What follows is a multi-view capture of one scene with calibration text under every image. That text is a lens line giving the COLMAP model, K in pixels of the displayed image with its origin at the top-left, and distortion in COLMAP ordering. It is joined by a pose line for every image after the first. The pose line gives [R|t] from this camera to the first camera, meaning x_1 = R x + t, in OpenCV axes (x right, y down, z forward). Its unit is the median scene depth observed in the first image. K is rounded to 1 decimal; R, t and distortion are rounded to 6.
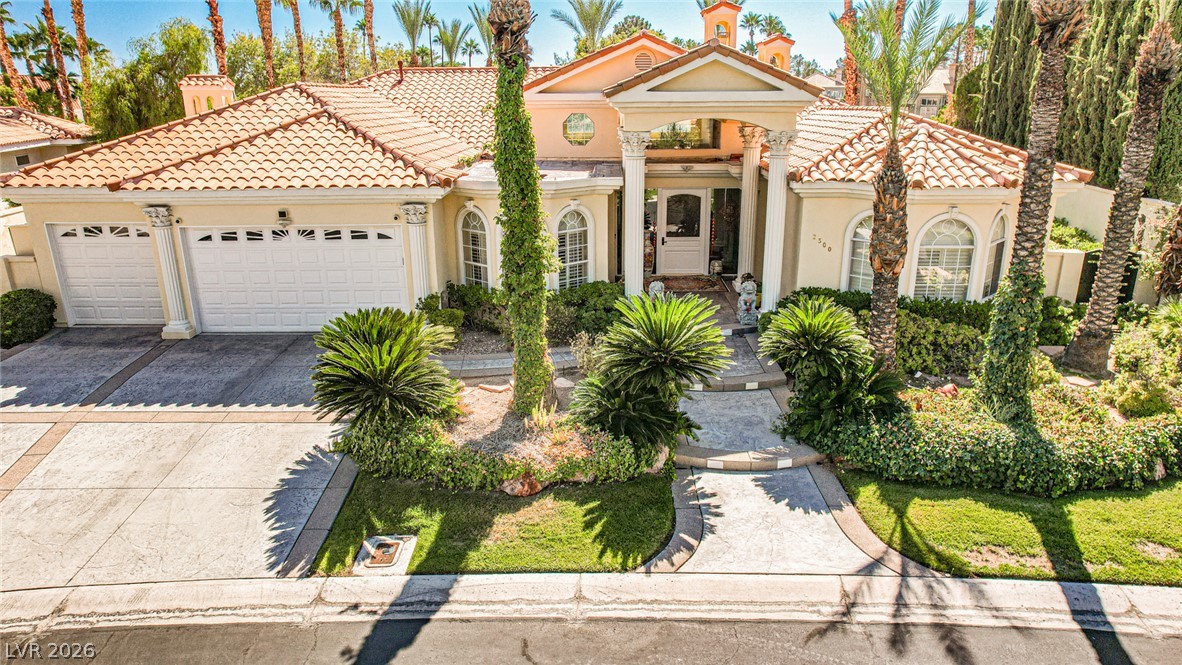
lens RADIAL K [[757.2, 0, 609.8], [0, 757.2, 310.8], [0, 0, 1]] dist [-0.050778, 0.039984]
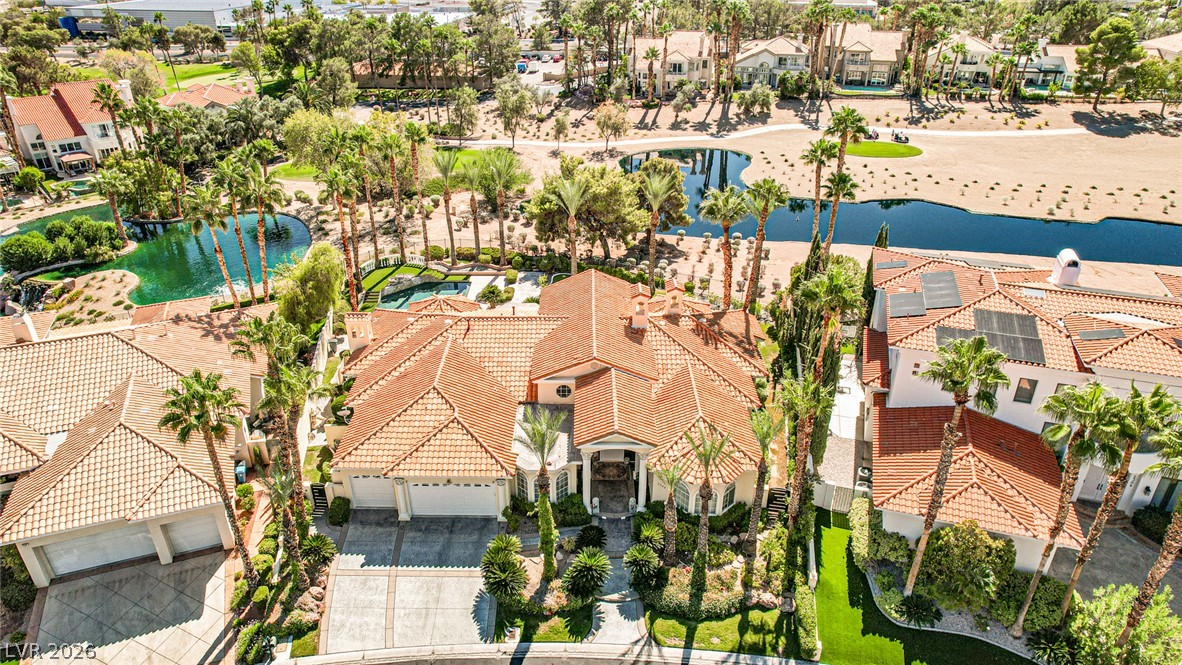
lens RADIAL K [[790.9, 0, 598.9], [0, 790.9, 288.4], [0, 0, 1]] dist [-0.052704, 0.034839]
pose [[0.999922, 0.009142, 0.008515, 0.066629], [-0.010396, 0.986845, 0.161333, -1.686591], [-0.006928, -0.161409, 0.986863, -2.149732]]
